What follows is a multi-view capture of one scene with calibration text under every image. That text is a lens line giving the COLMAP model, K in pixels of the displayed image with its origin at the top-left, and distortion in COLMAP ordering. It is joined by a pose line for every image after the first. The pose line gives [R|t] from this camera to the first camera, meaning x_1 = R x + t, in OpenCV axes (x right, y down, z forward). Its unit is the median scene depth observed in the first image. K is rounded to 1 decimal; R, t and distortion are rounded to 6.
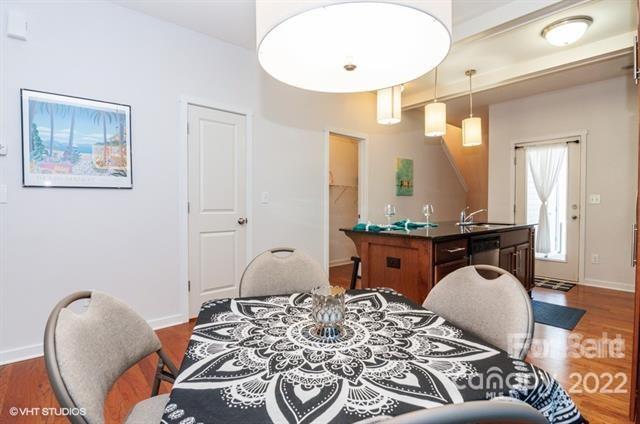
lens RADIAL K [[310.2, 0, 322.8], [0, 310.2, 207.5], [0, 0, 1]] dist [-0.000932, -0.000788]
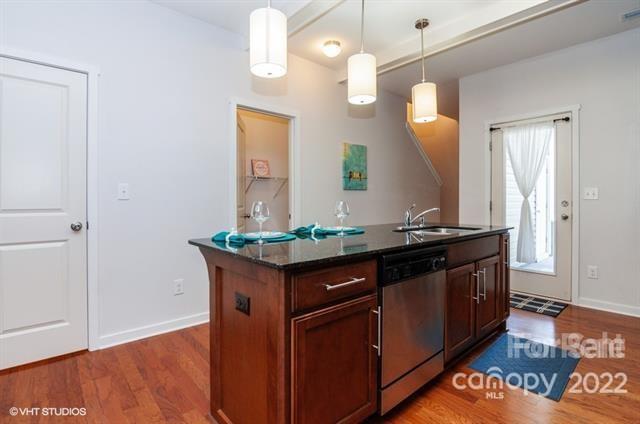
lens RADIAL K [[313.0, 0, 318.1], [0, 313.0, 199.3], [0, 0, 1]] dist [-0.000678, -0.000289]
pose [[0.999980, -0.002326, 0.005890, 0.197496], [0.002420, 0.999870, -0.015962, -0.002161], [-0.005852, 0.015976, 0.999855, 0.229559]]
